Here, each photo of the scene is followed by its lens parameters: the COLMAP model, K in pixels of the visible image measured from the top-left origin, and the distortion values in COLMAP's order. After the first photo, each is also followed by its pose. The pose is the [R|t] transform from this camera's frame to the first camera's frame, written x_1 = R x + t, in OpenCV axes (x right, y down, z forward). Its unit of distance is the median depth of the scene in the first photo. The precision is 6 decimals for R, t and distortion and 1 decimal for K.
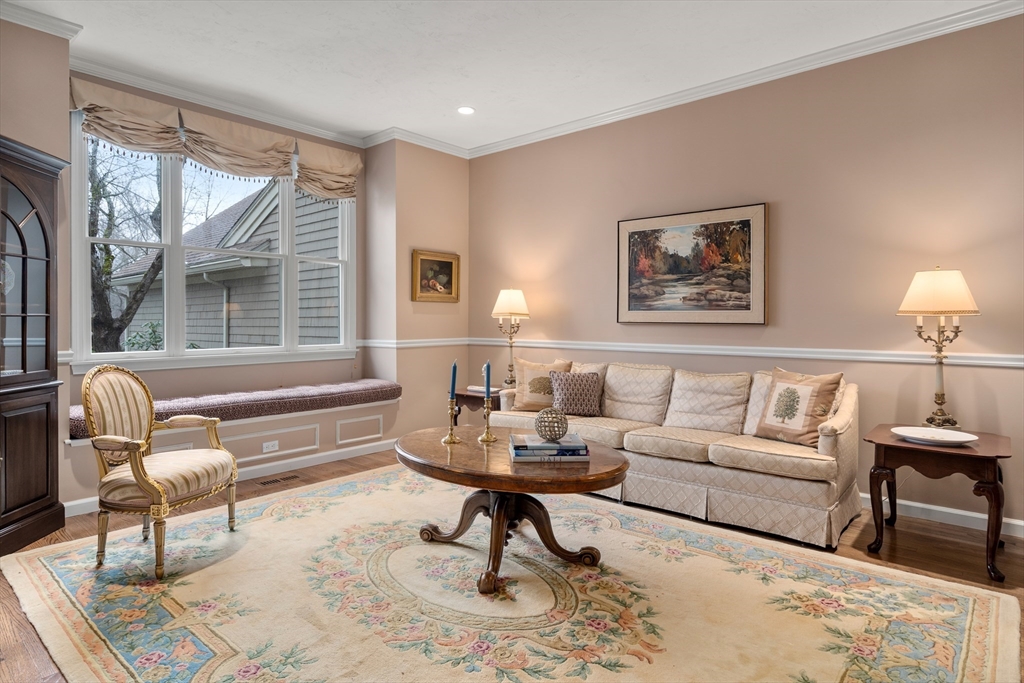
lens RADIAL K [[568.3, 0, 512.5], [0, 568.3, 317.9], [0, 0, 1]] dist [0.001032, 0.001143]
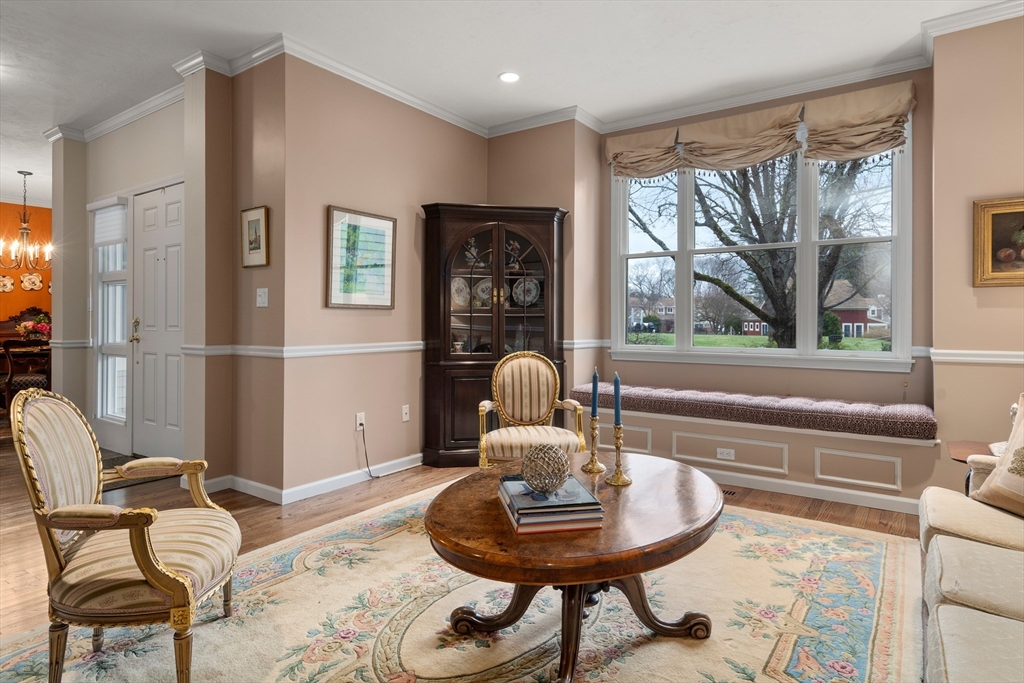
lens RADIAL K [[568.3, 0, 512.5], [0, 568.3, 317.9], [0, 0, 1]] dist [0.001032, 0.001143]
pose [[0.104614, -0.003776, -0.994506, 0.459146], [0.004498, 0.999984, -0.003323, 0.004074], [0.994503, -0.004126, 0.104629, 0.544878]]
